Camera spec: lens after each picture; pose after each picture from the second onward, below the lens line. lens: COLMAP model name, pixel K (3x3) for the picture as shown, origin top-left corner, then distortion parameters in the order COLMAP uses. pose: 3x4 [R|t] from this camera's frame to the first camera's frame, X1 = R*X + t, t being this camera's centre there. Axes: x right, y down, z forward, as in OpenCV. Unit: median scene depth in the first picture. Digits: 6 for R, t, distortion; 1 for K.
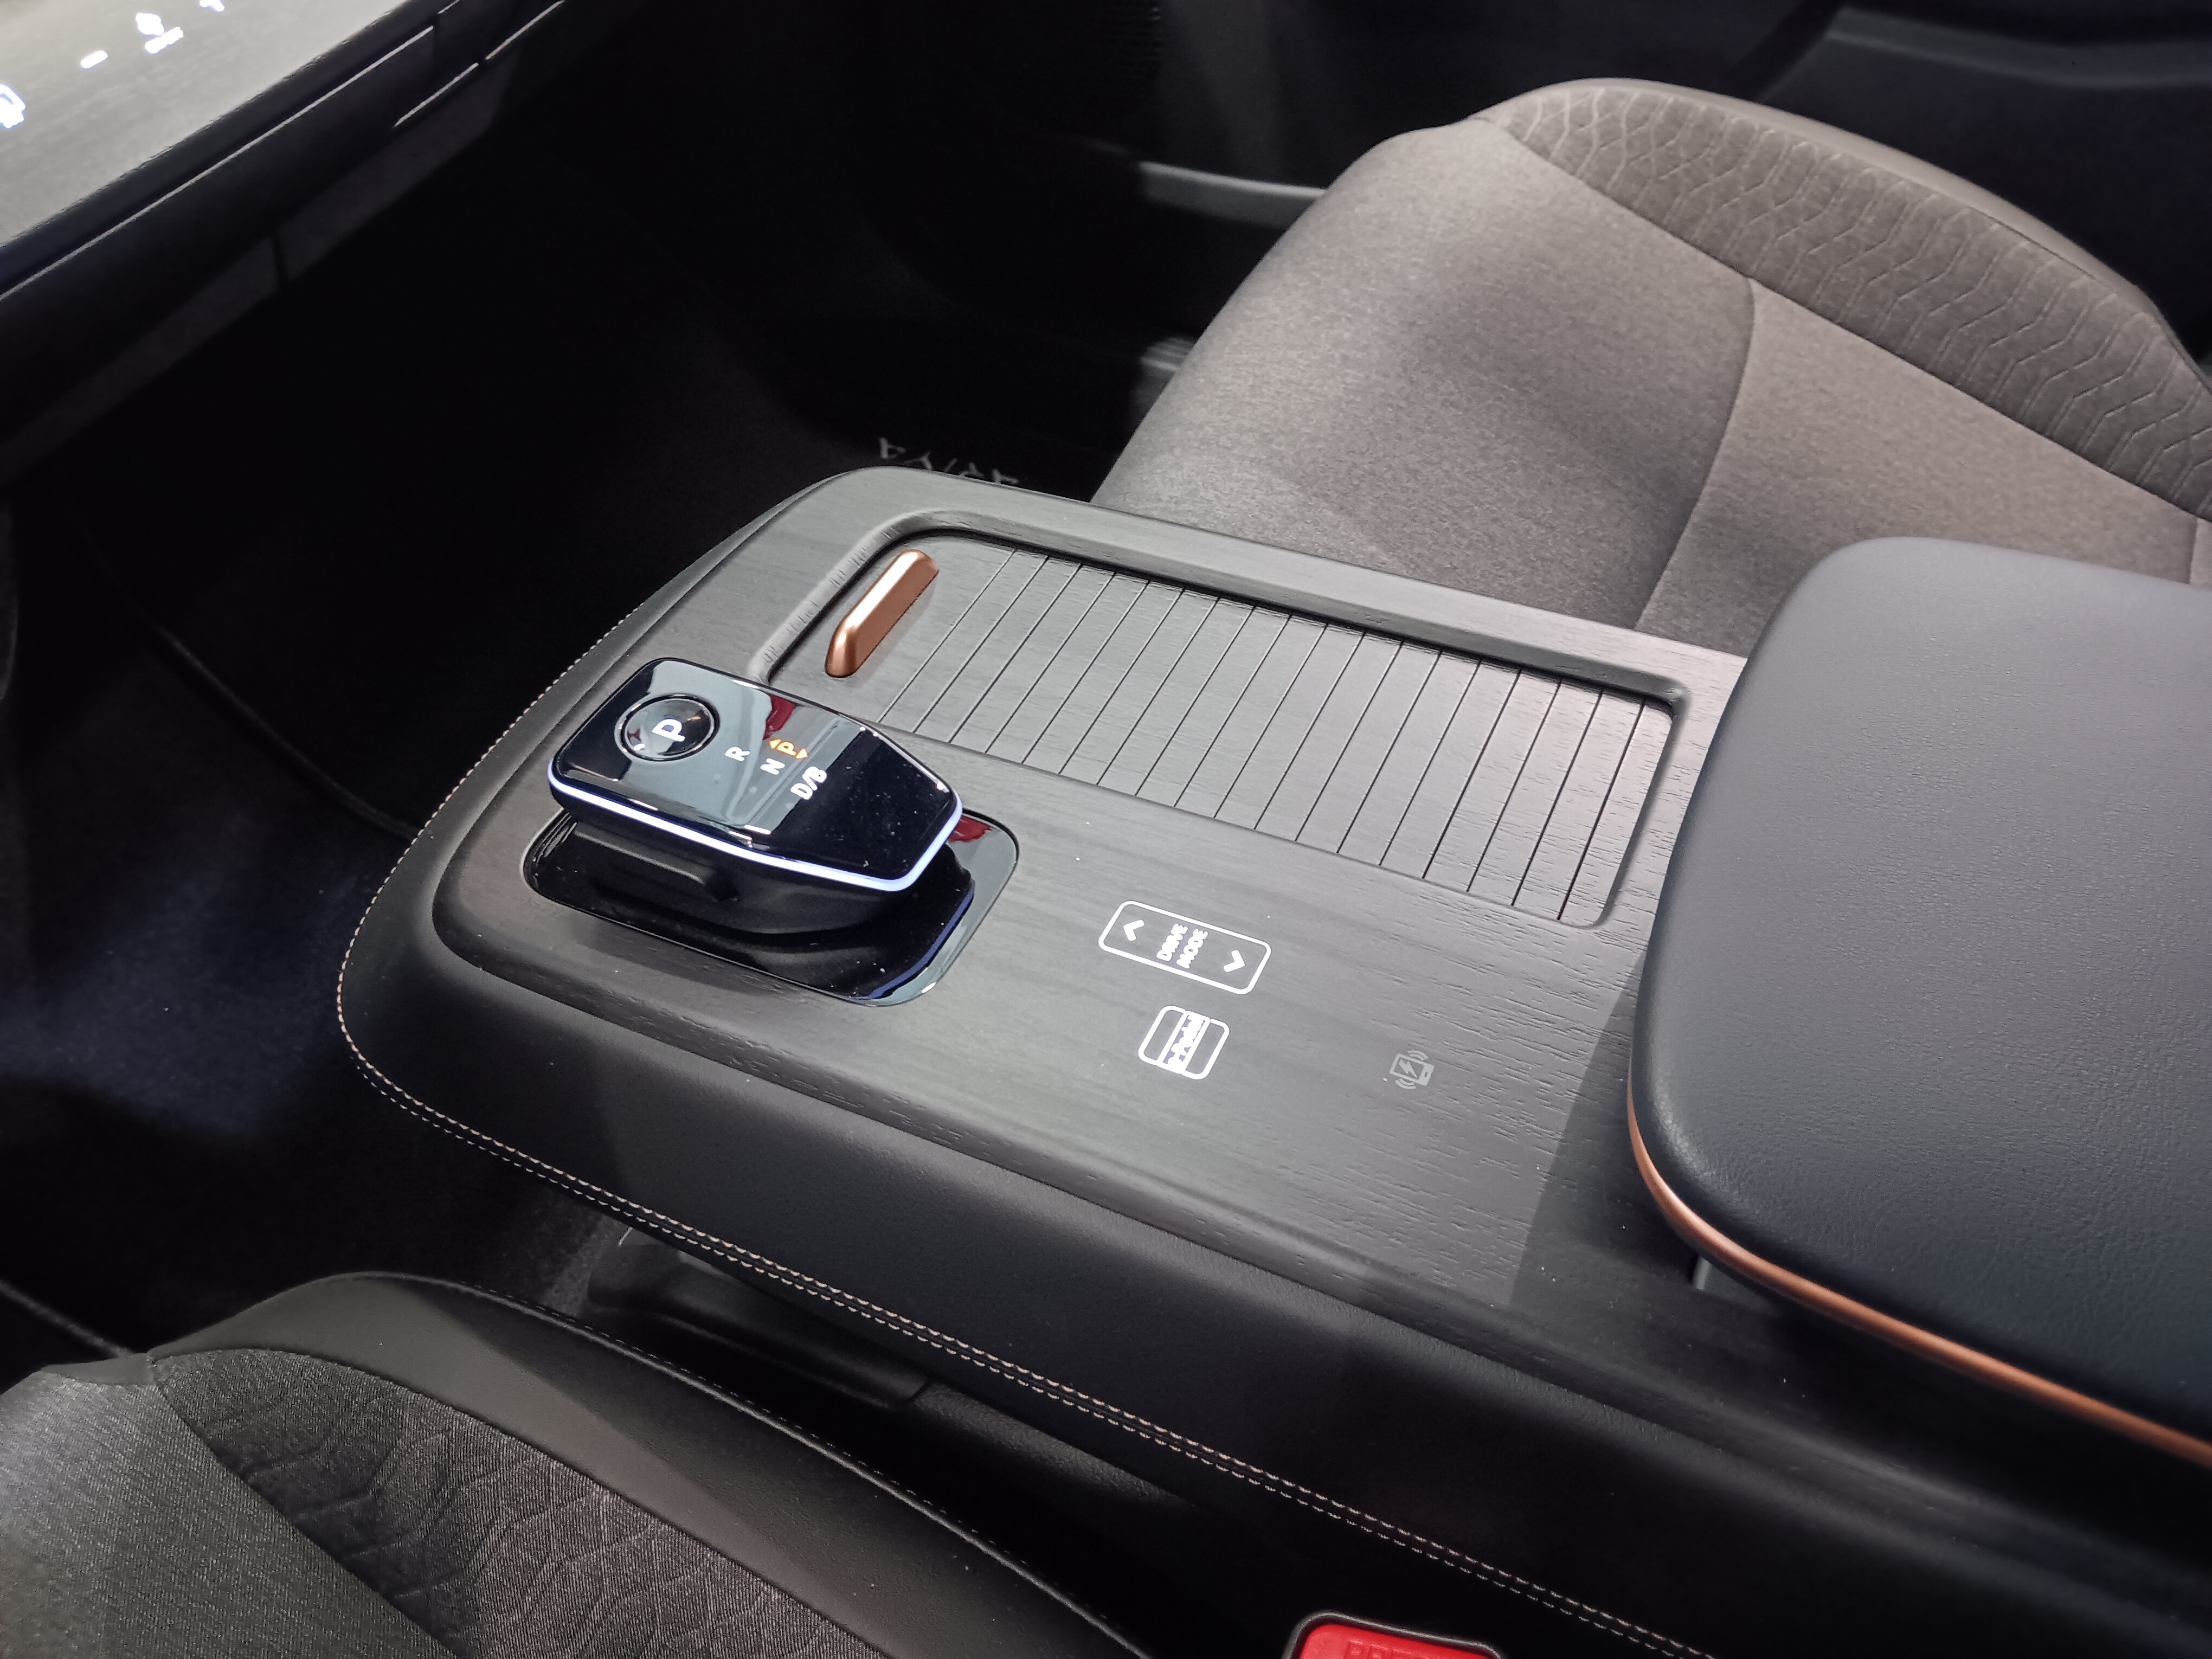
lens RADIAL K [[1776.6, 0, 1104.9], [0, 1776.6, 831.6], [0, 0, 1]] dist [0.059686, -0.119749]
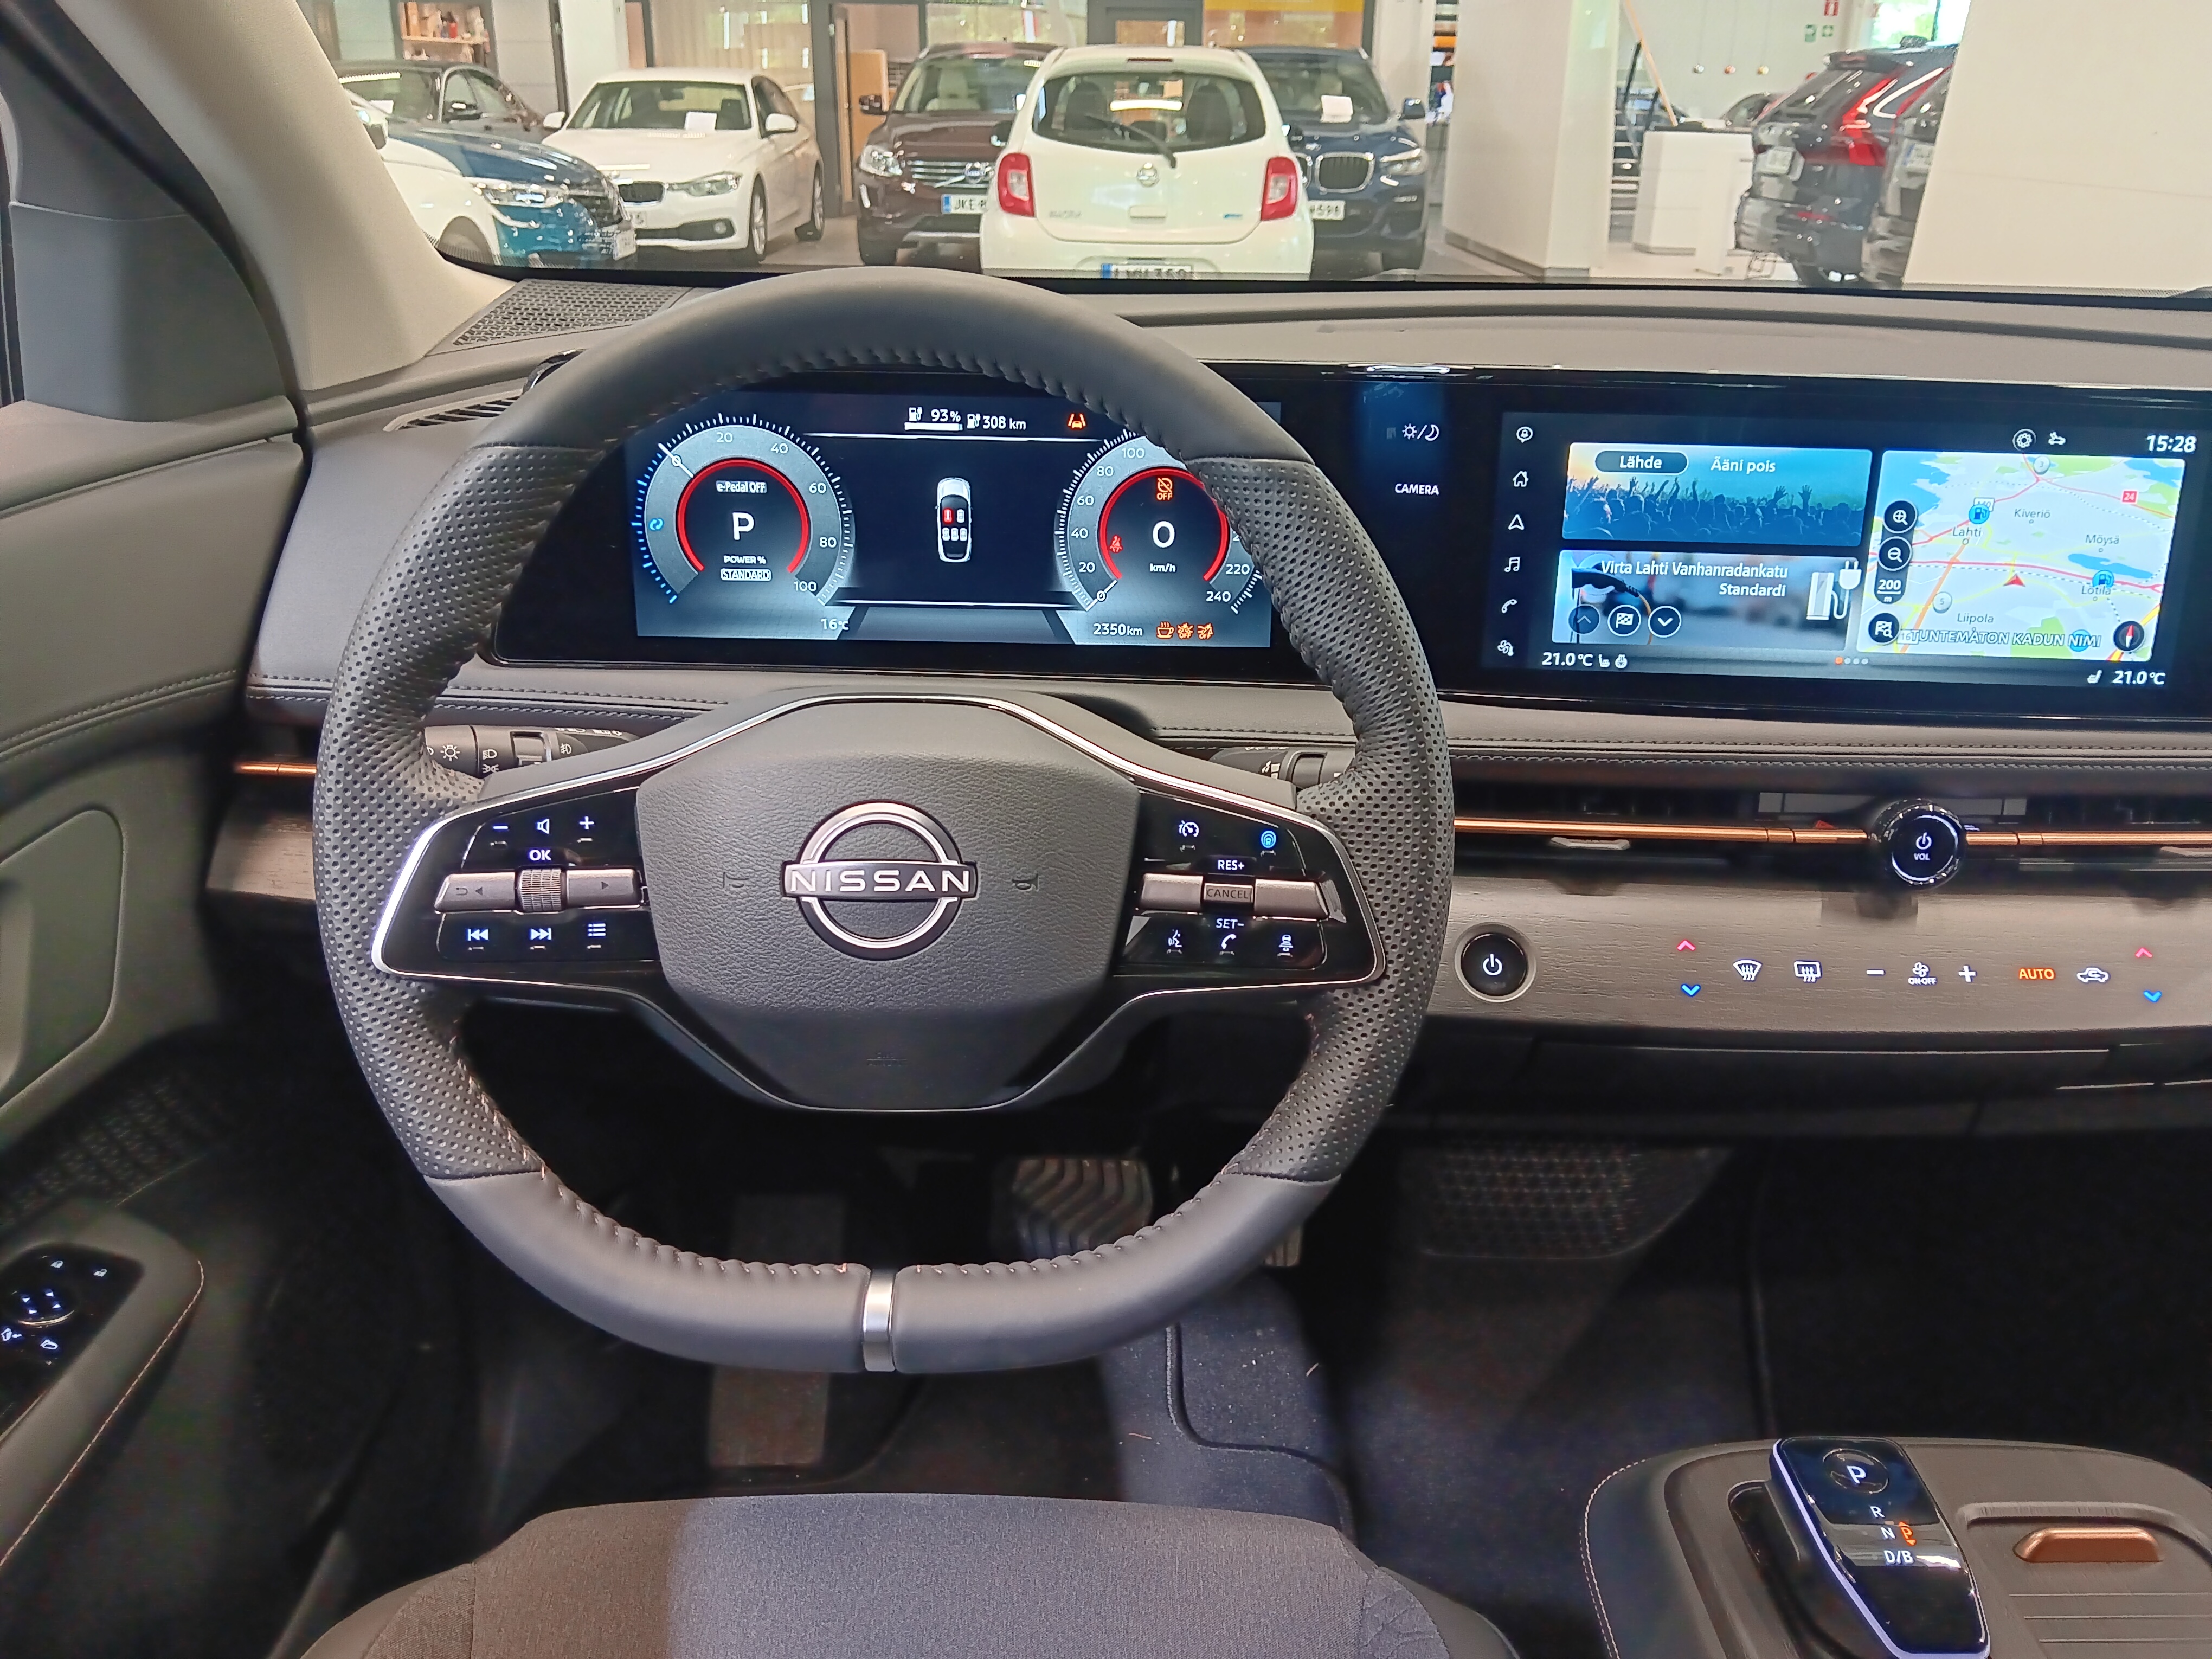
lens RADIAL K [[1776.6, 0, 1122.7], [0, 1776.6, 824.6], [0, 0, 1]] dist [0.059686, -0.119749]
pose [[0.440173, 0.366056, -0.819909, 0.468905], [-0.675576, 0.736512, -0.033864, 0.008054], [0.591476, 0.568817, 0.571492, -0.488940]]
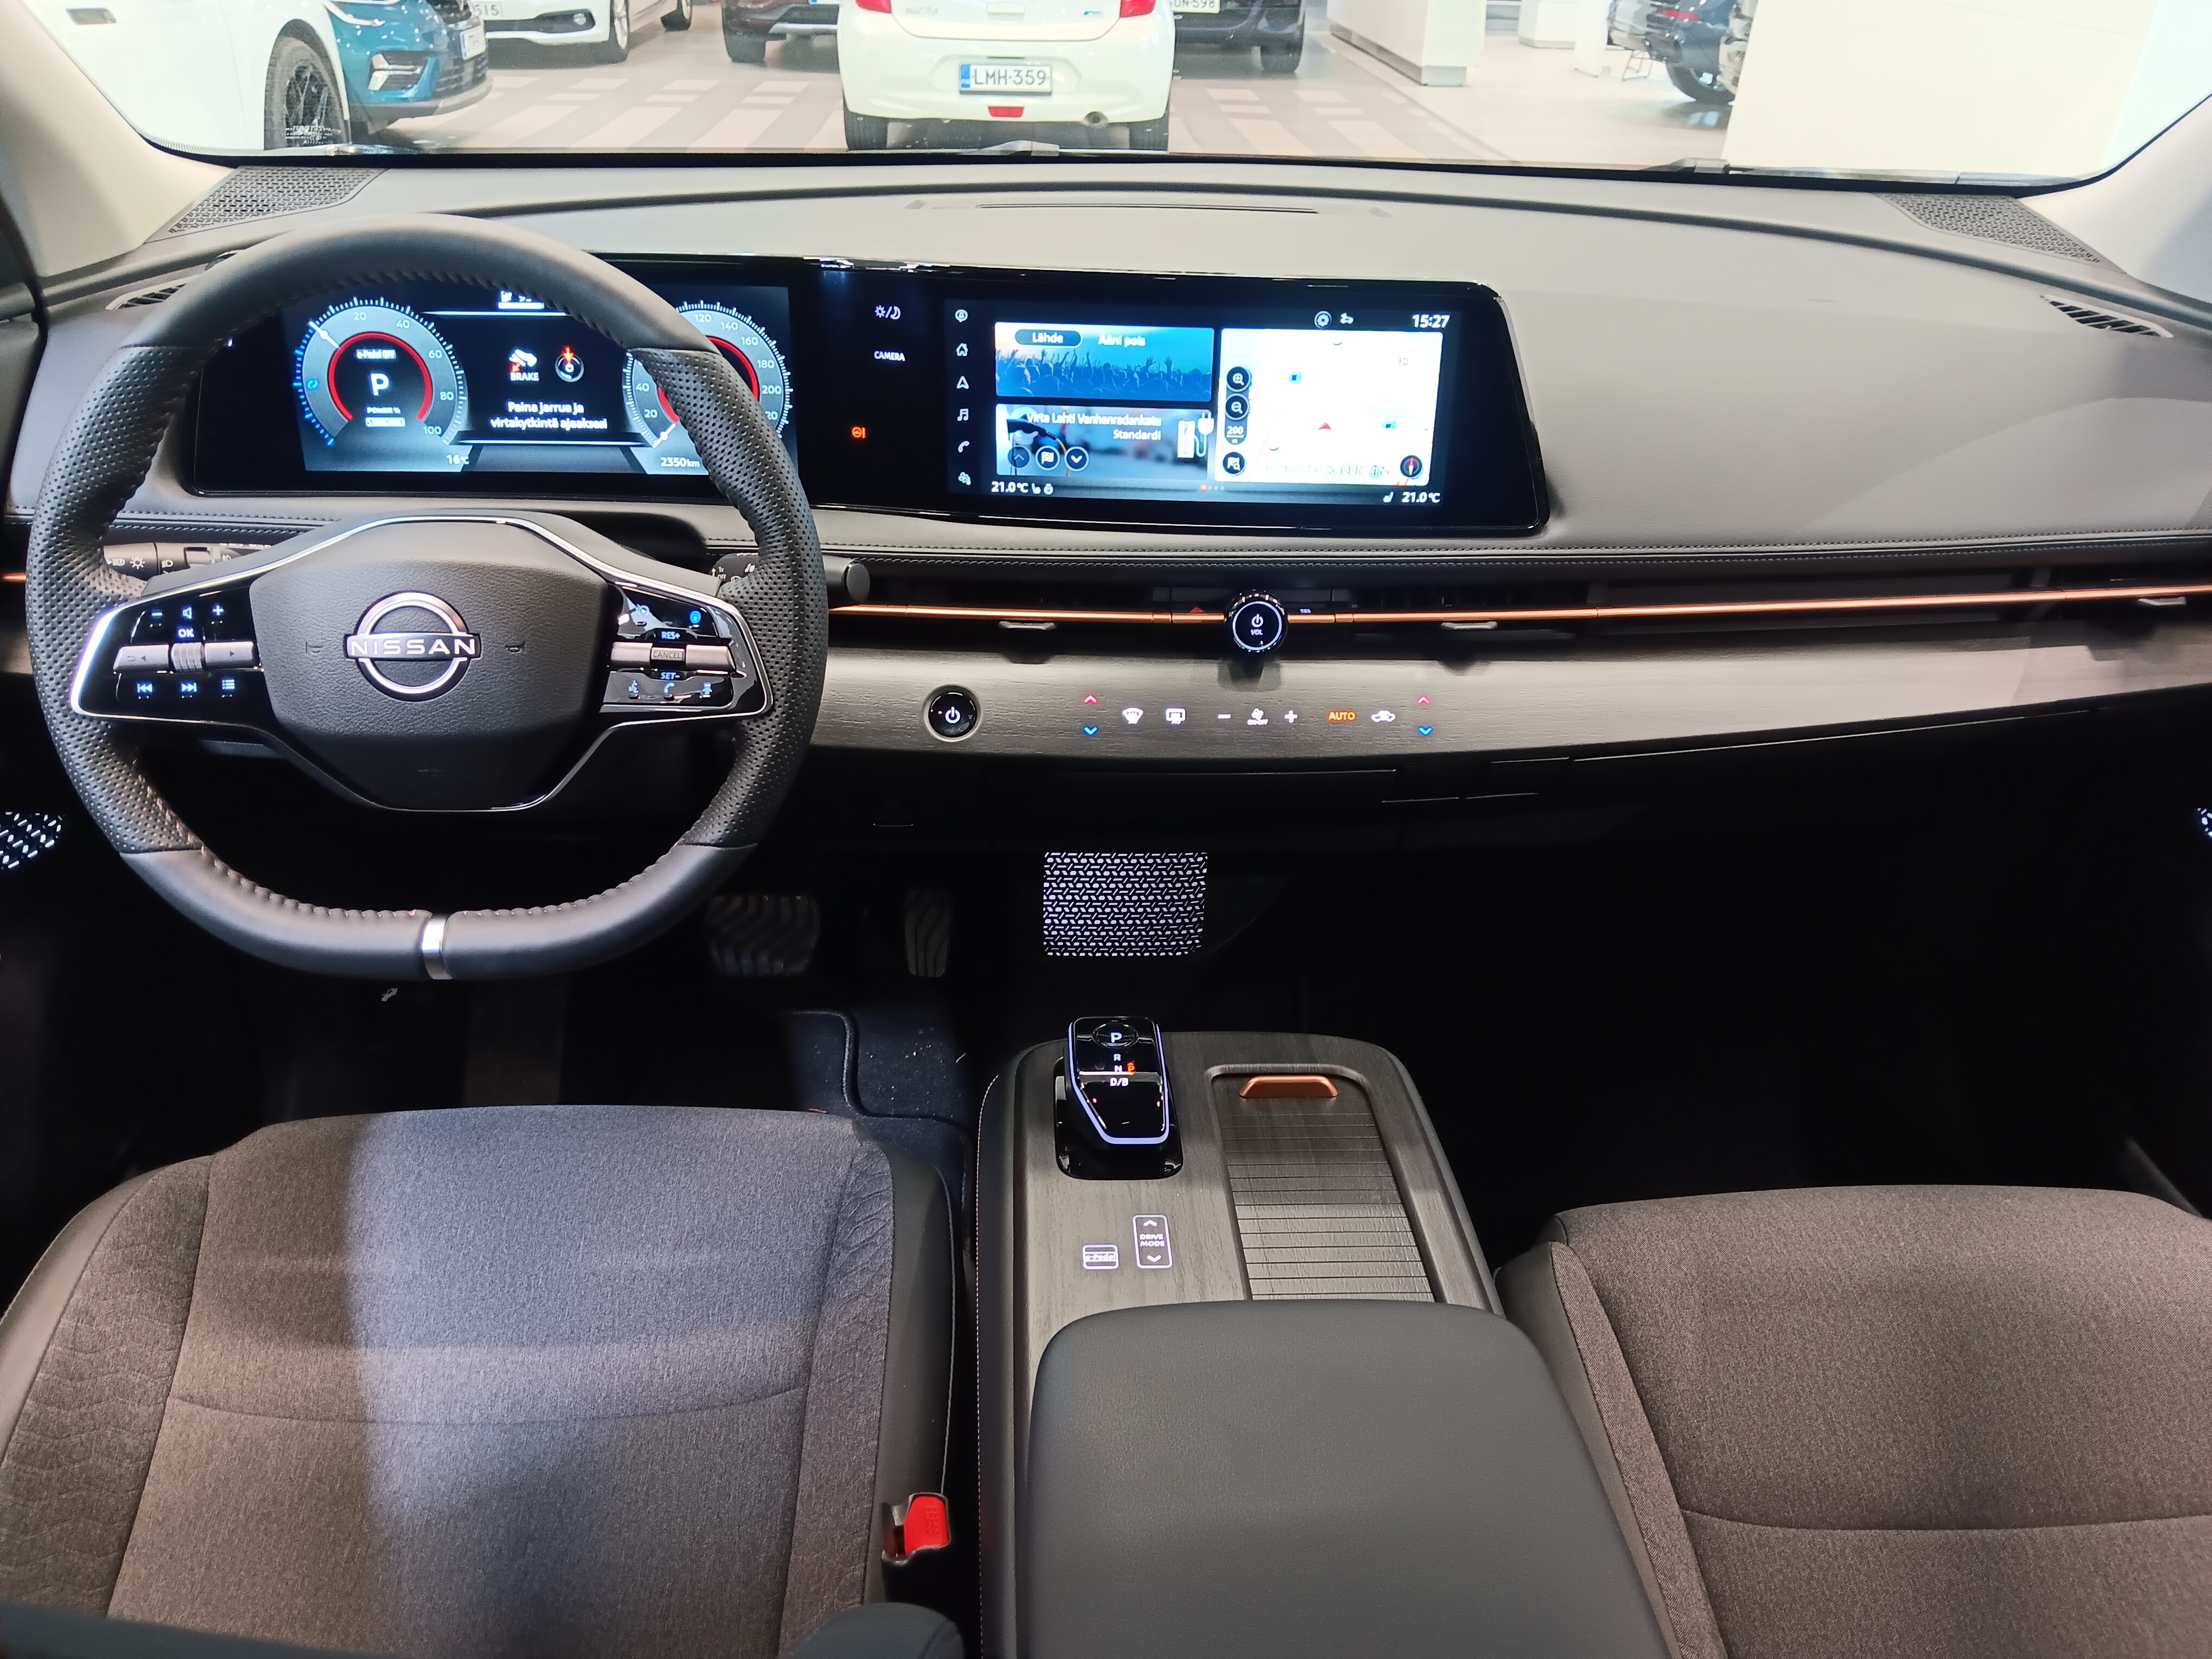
lens RADIAL K [[1776.6, 0, 1113.2], [0, 1776.6, 841.0], [0, 0, 1]] dist [0.059686, -0.119749]
pose [[0.476491, 0.450377, -0.755061, 1.213184], [-0.666207, 0.745375, 0.024181, -0.267295], [0.573694, 0.491506, 0.655208, -0.549887]]
